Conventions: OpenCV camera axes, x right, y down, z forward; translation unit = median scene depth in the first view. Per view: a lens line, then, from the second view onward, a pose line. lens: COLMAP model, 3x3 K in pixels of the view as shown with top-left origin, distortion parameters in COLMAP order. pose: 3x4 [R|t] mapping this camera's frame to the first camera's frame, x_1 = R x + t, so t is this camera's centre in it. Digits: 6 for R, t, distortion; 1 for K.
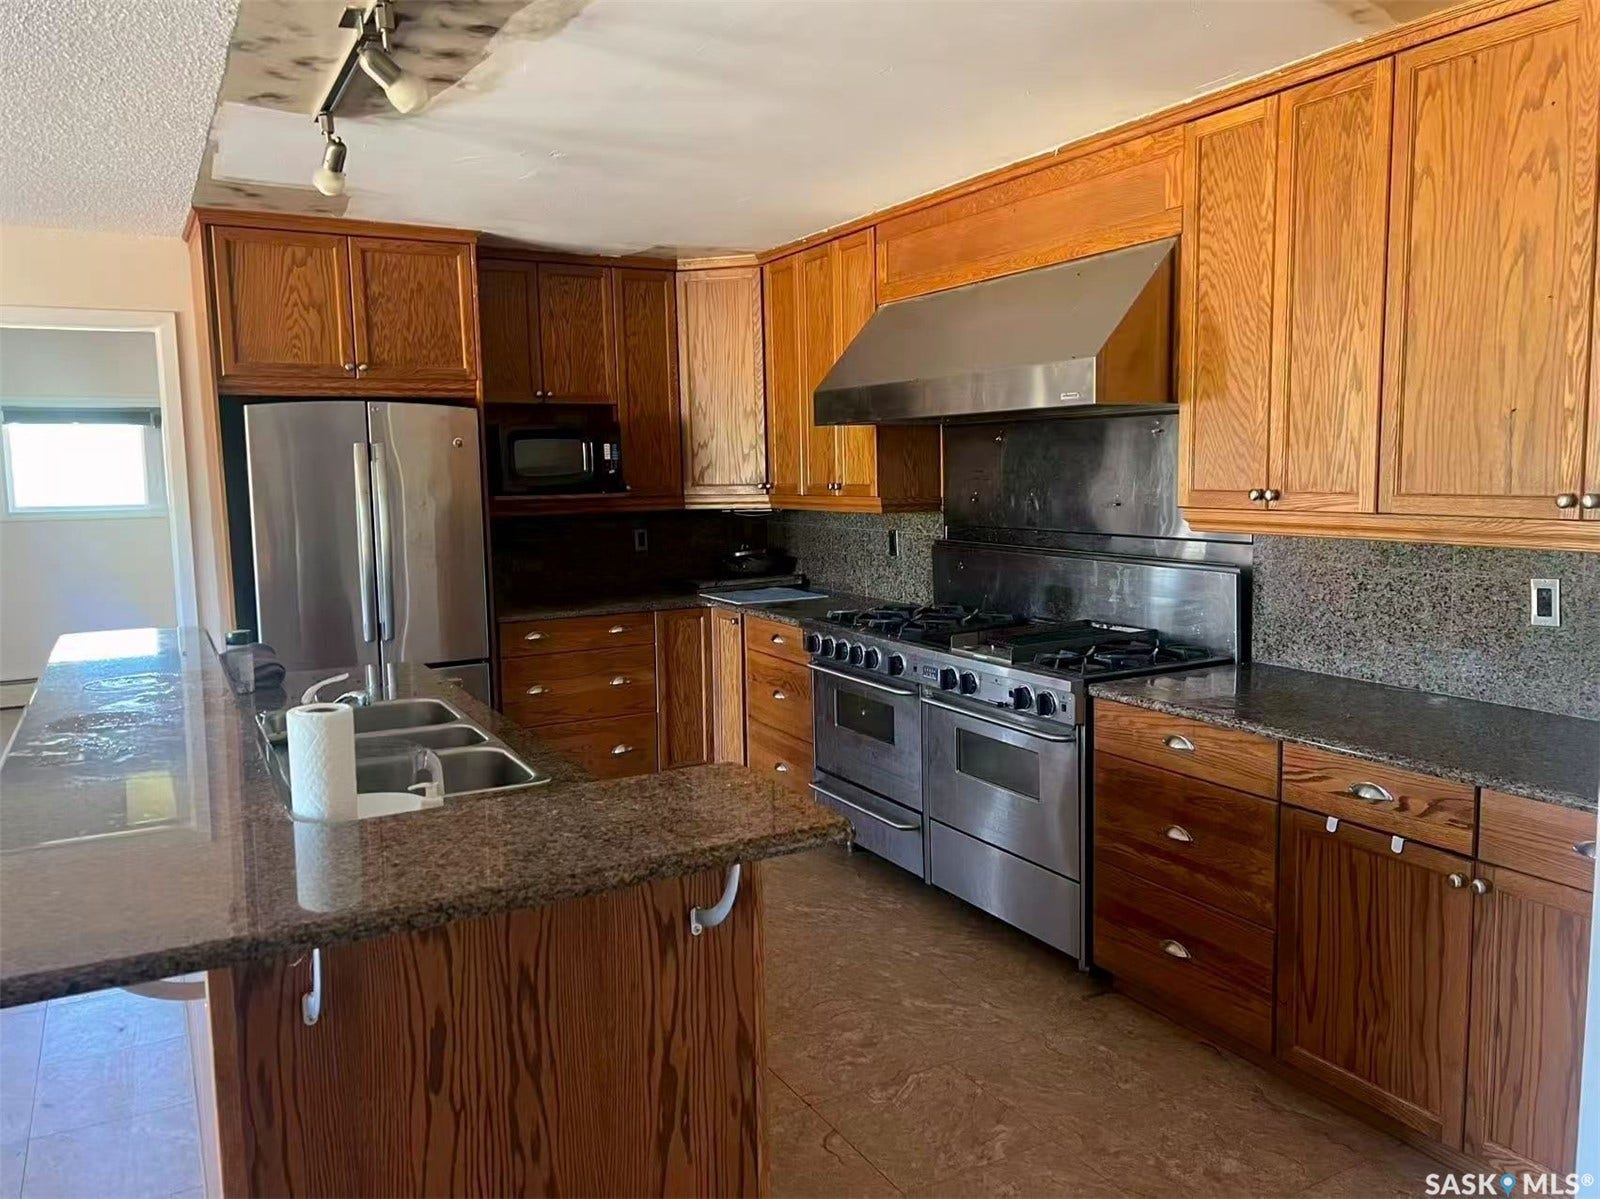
lens RADIAL K [[1195.4, 0, 800.0], [0, 1195.4, 599.5], [0, 0, 1]] dist [-0.002252, -0.002189]
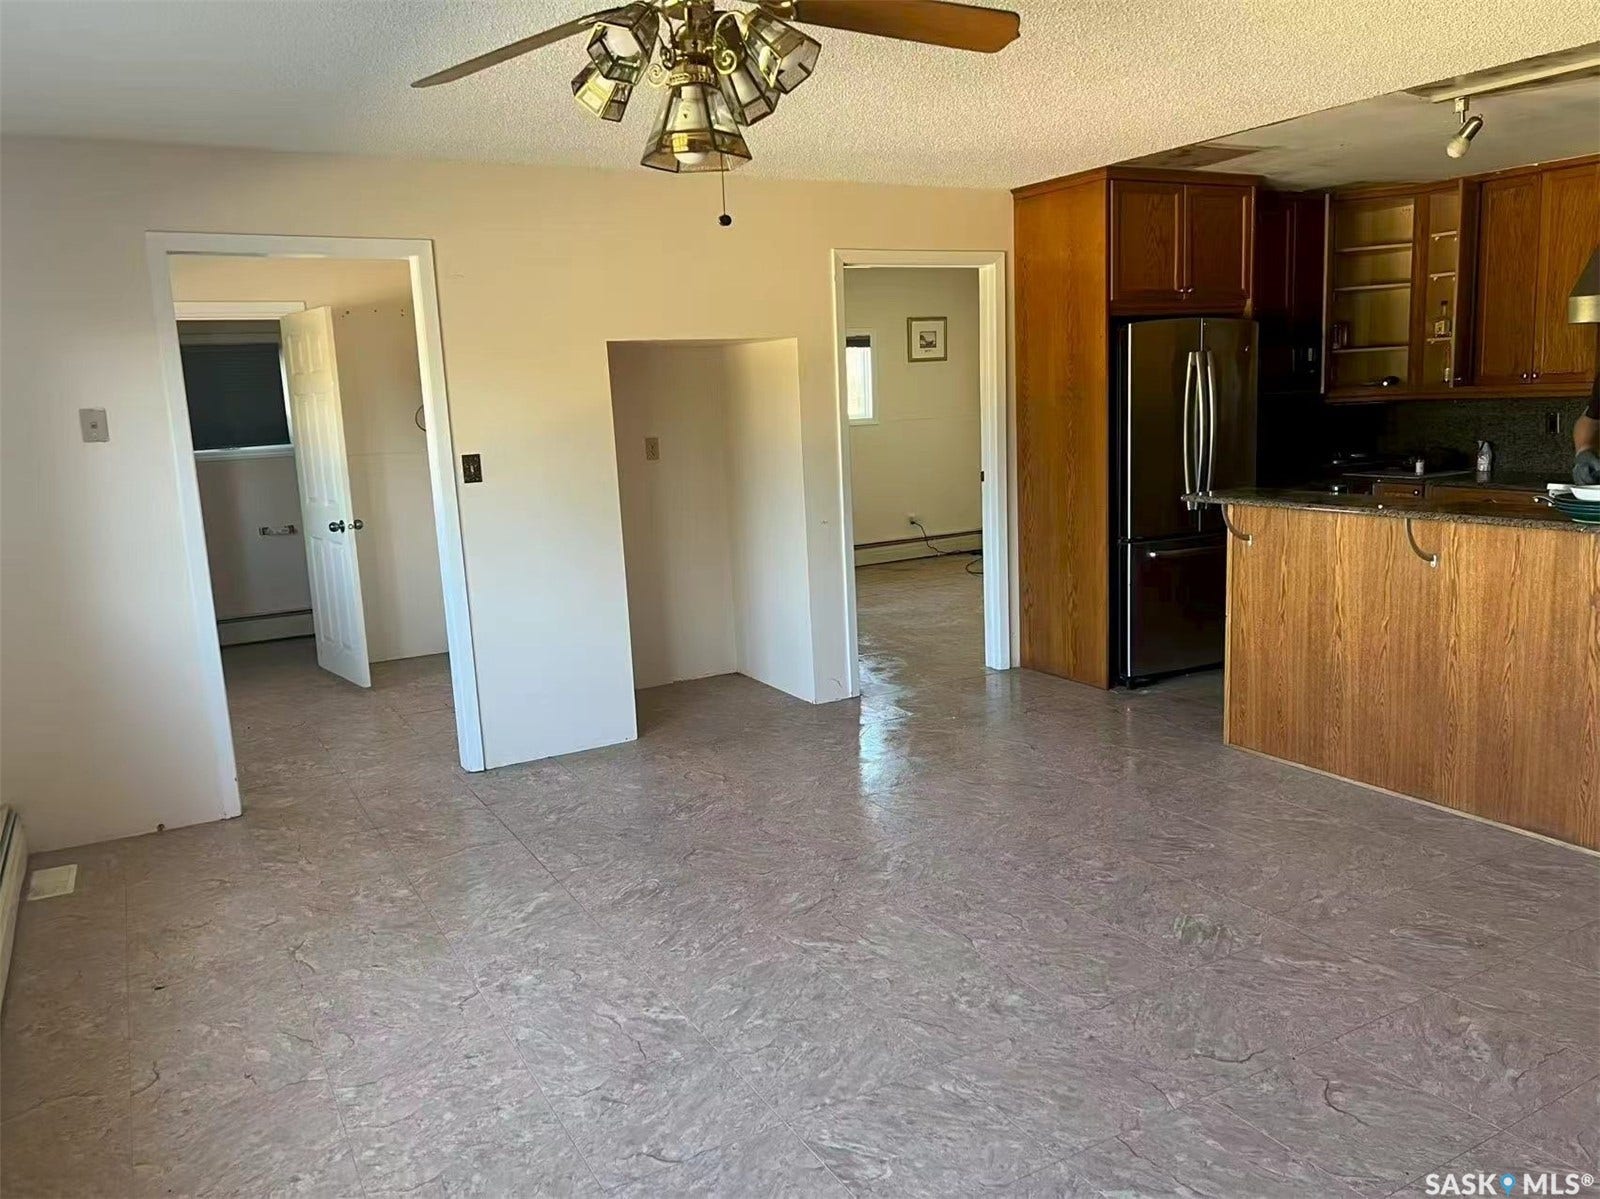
lens RADIAL K [[1195.4, 0, 800.0], [0, 1195.4, 599.5], [0, 0, 1]] dist [-0.002252, -0.002189]
pose [[0.999309, -0.027216, -0.025300, -0.721141], [0.028890, 0.997245, 0.068327, 0.030925], [0.023371, -0.069011, 0.997342, -0.274113]]
